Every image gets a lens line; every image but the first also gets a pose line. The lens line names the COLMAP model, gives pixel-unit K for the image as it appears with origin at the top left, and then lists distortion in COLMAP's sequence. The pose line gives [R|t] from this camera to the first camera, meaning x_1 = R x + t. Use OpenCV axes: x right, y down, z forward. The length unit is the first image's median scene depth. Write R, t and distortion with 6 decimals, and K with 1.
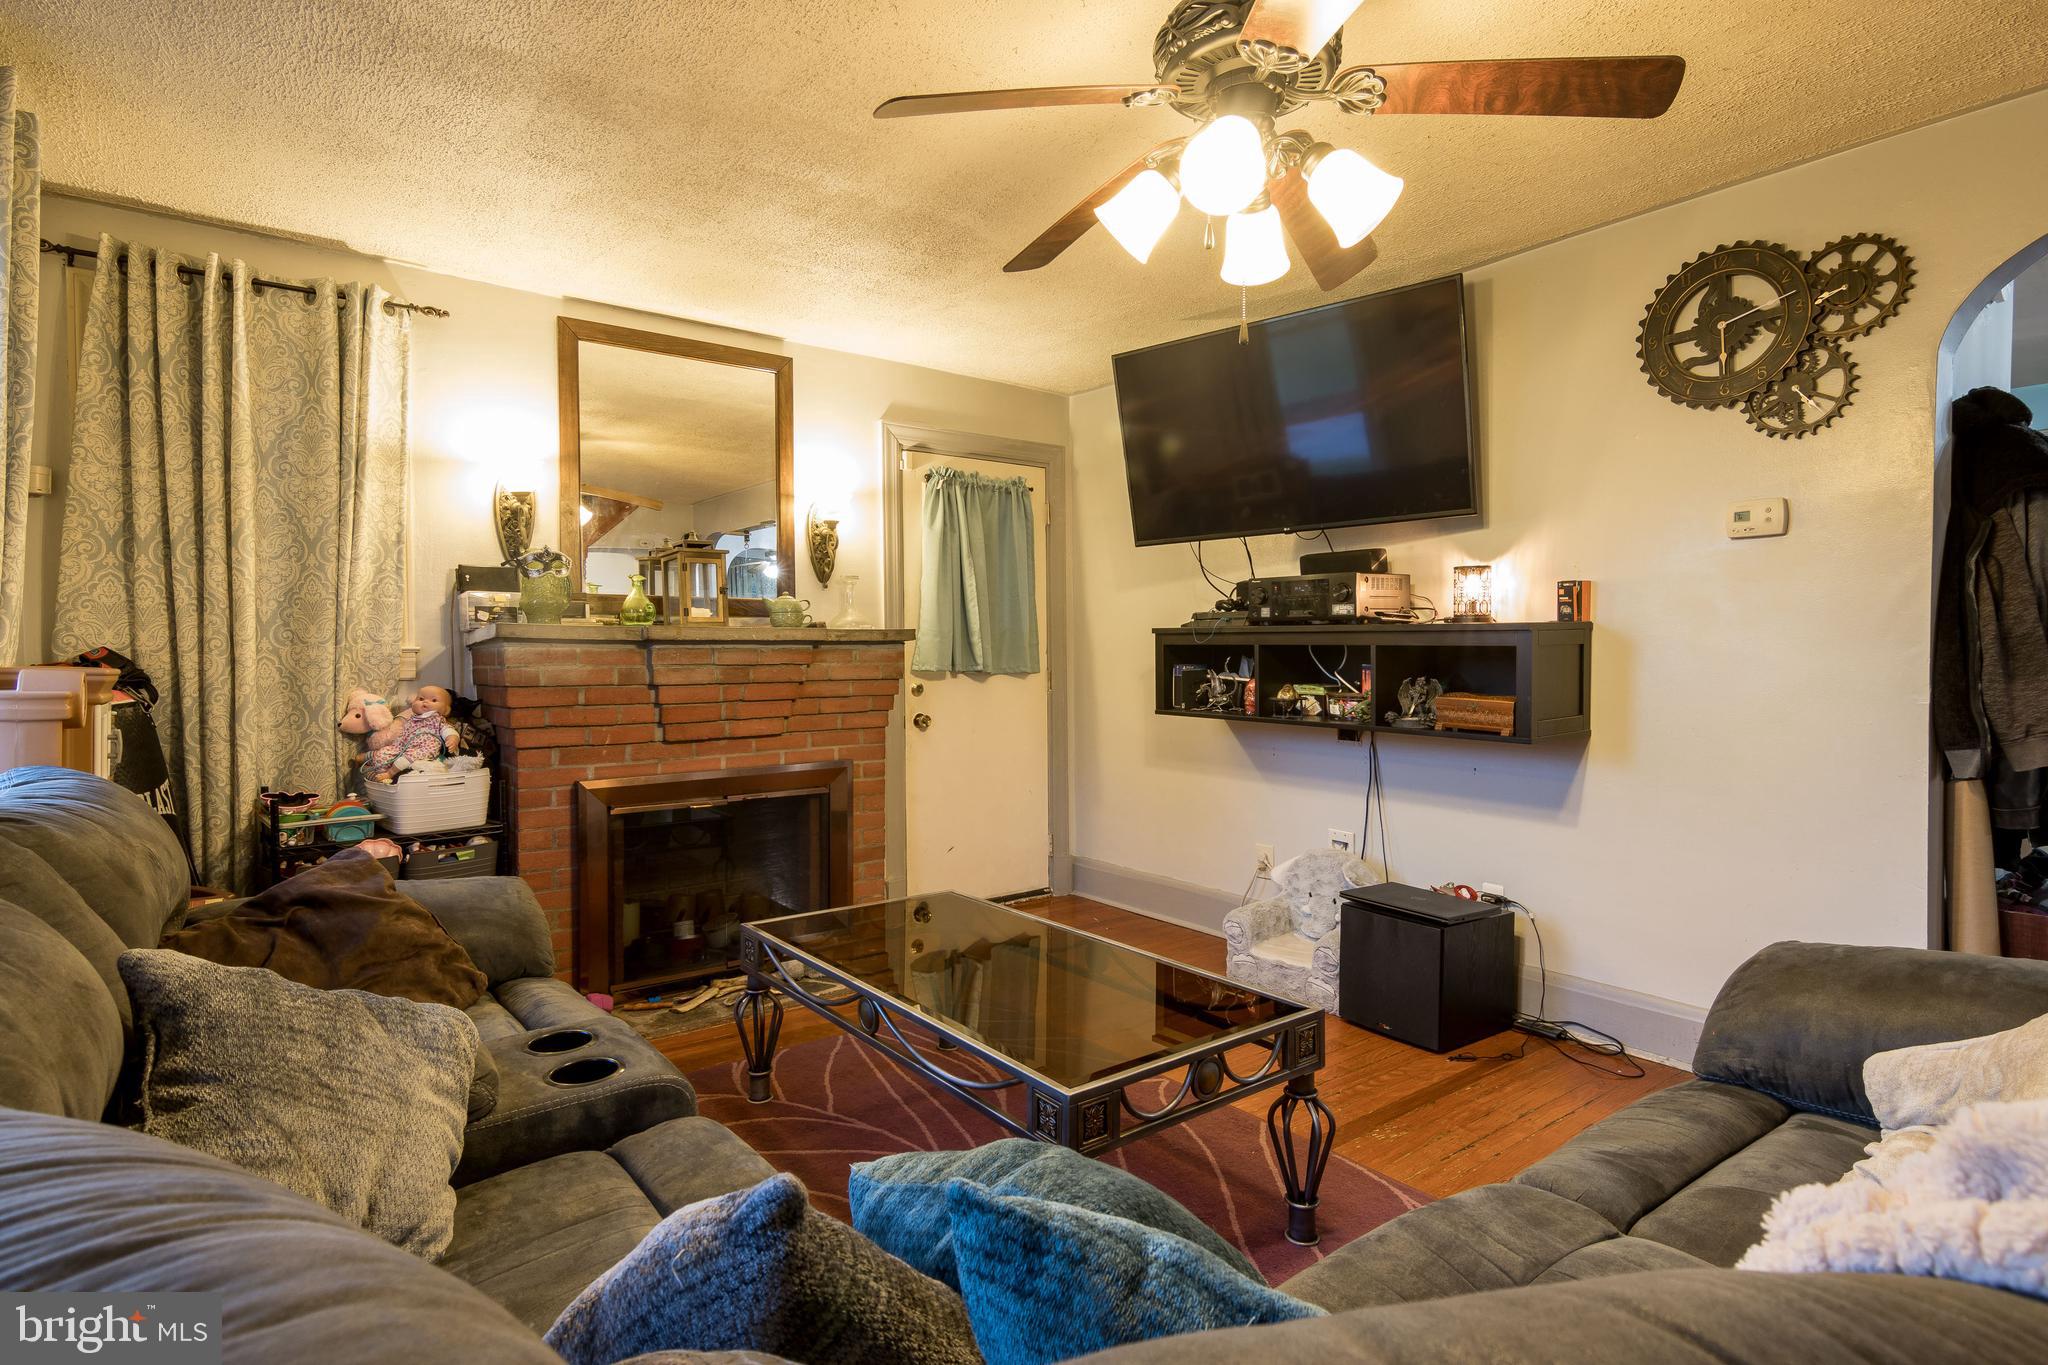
lens RADIAL K [[1022.2, 0, 1024.0], [0, 1022.2, 682.5], [0, 0, 1]] dist [-0.007326, -0.001032]
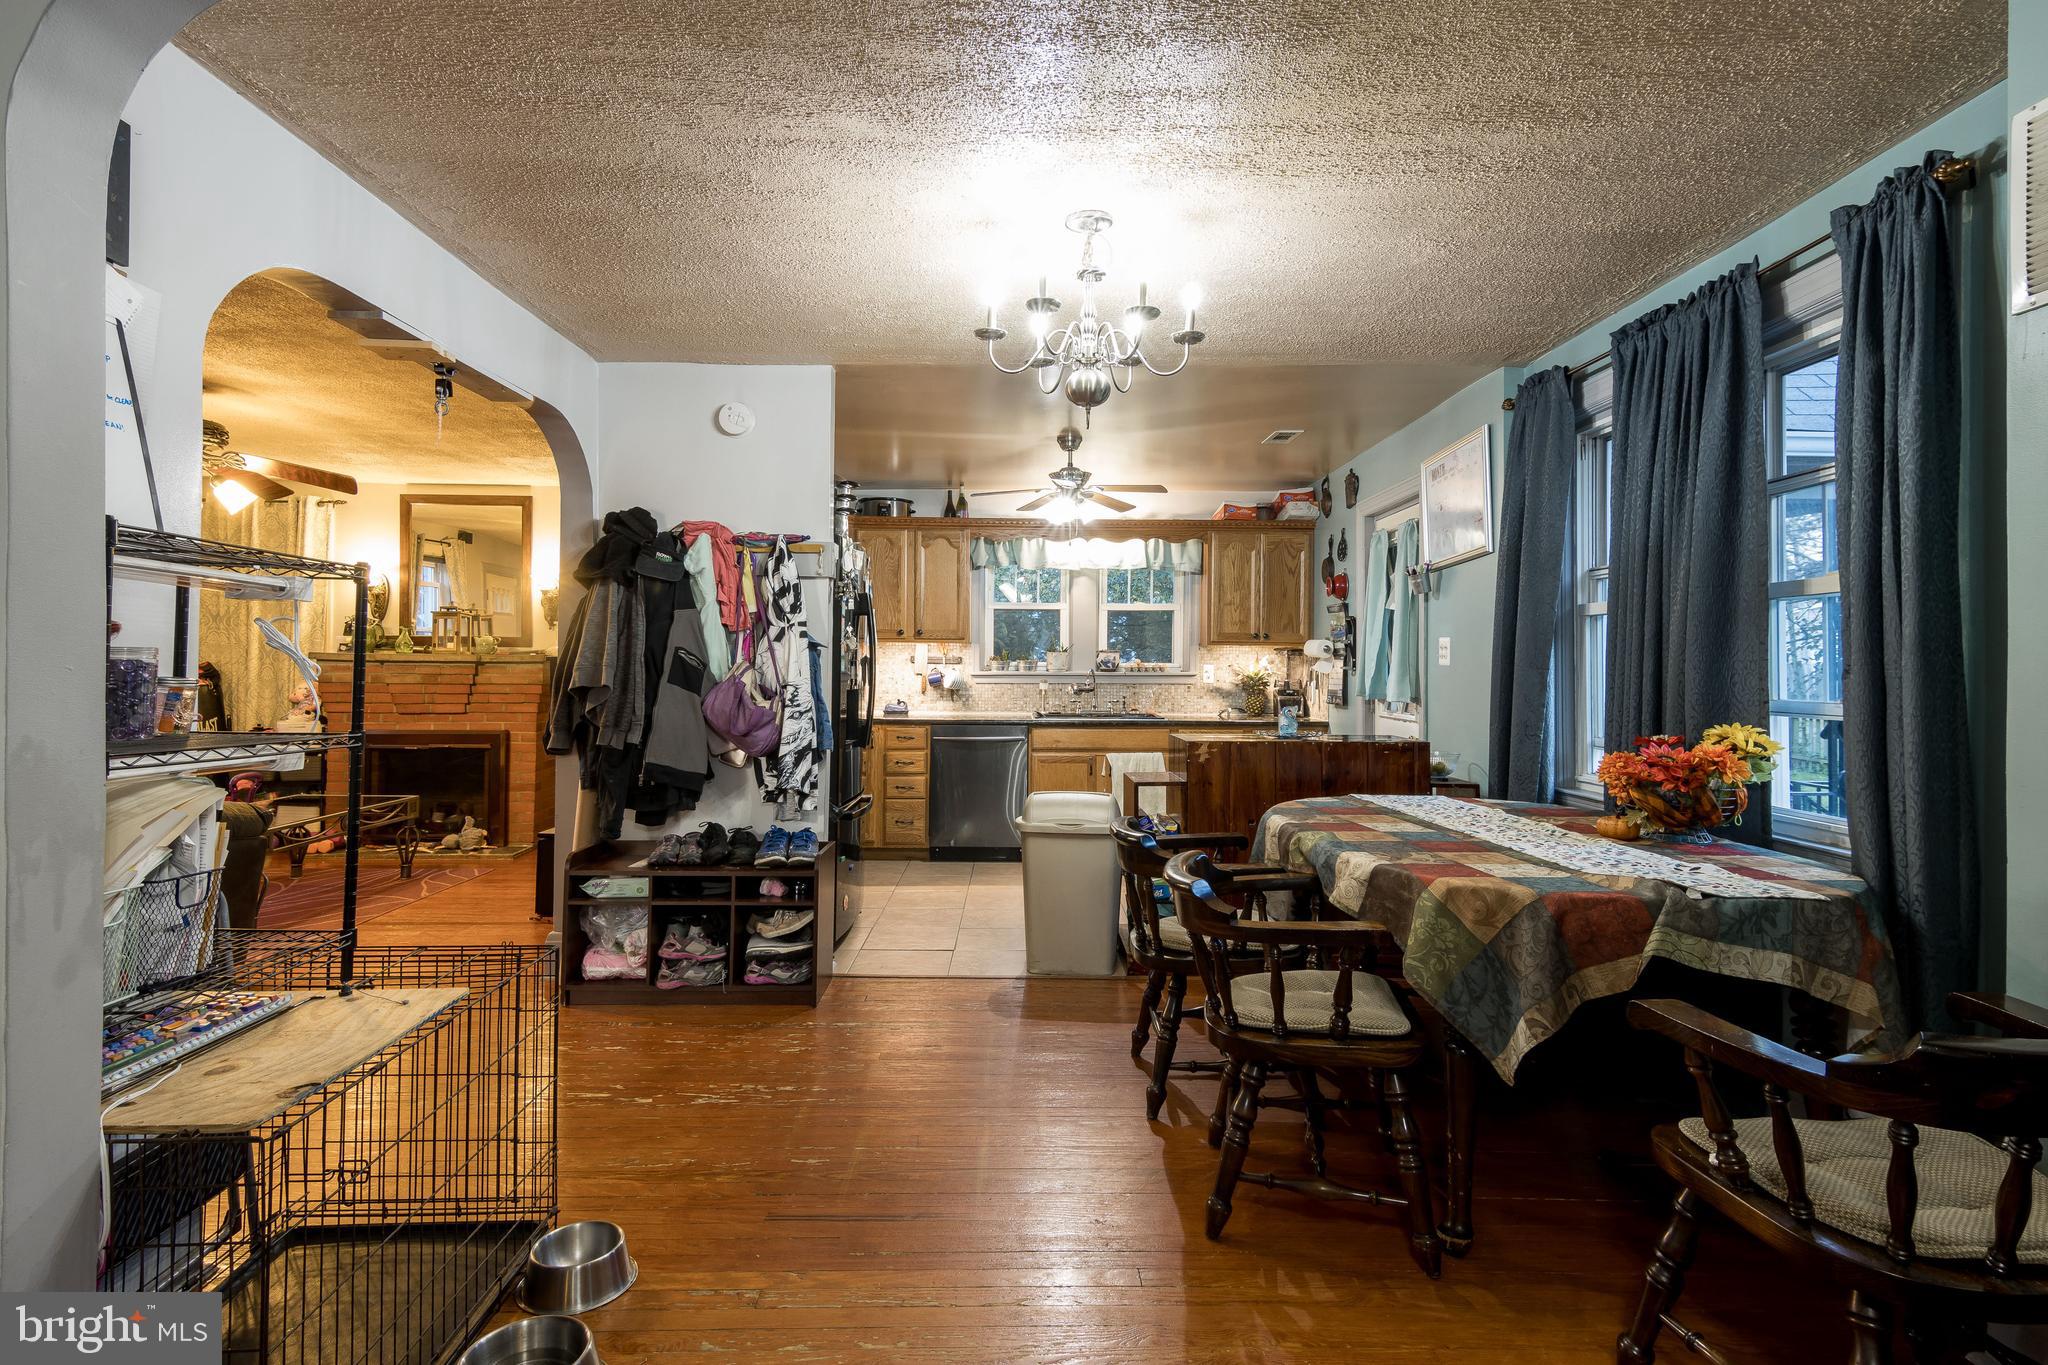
lens RADIAL K [[1085.6, 0, 1016.5], [0, 1085.6, 650.8], [0, 0, 1]] dist [0.039987, -0.006158]
pose [[0.805717, 0.005476, -0.592275, 1.999571], [-0.029911, 0.999058, -0.031453, -0.032361], [0.591545, 0.043057, 0.805122, 0.016026]]
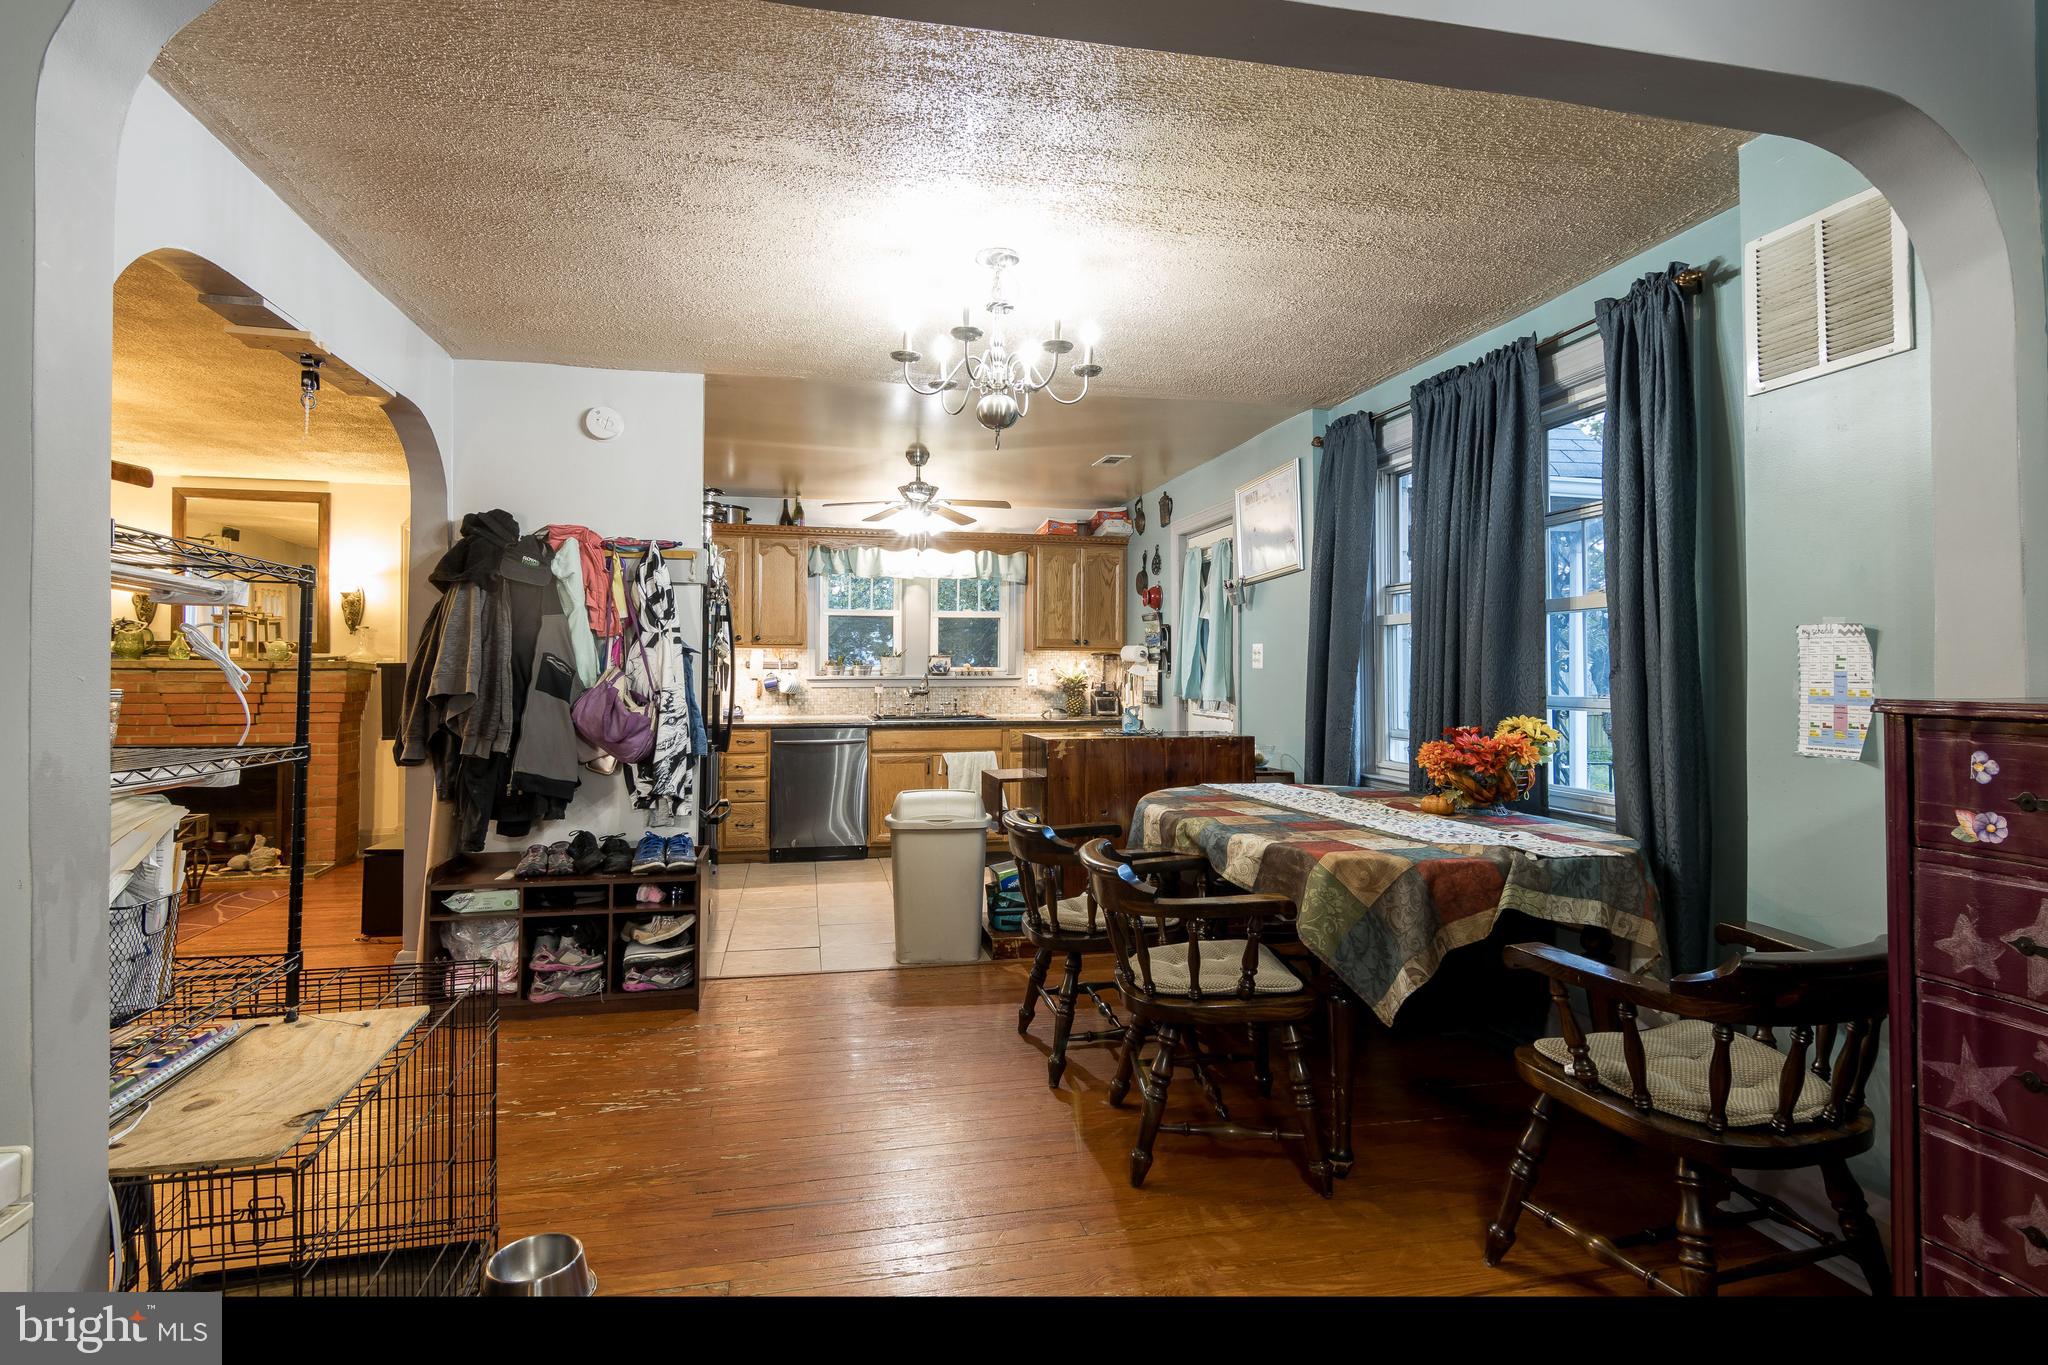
lens RADIAL K [[1039.8, 0, 1013.5], [0, 1039.8, 649.4], [0, 0, 1]] dist [0.023123, -0.012423]
pose [[0.909913, 0.001651, -0.414795, 1.903943], [-0.021175, 0.998873, -0.042476, -0.029534], [0.414258, 0.047432, 0.908923, -0.064151]]
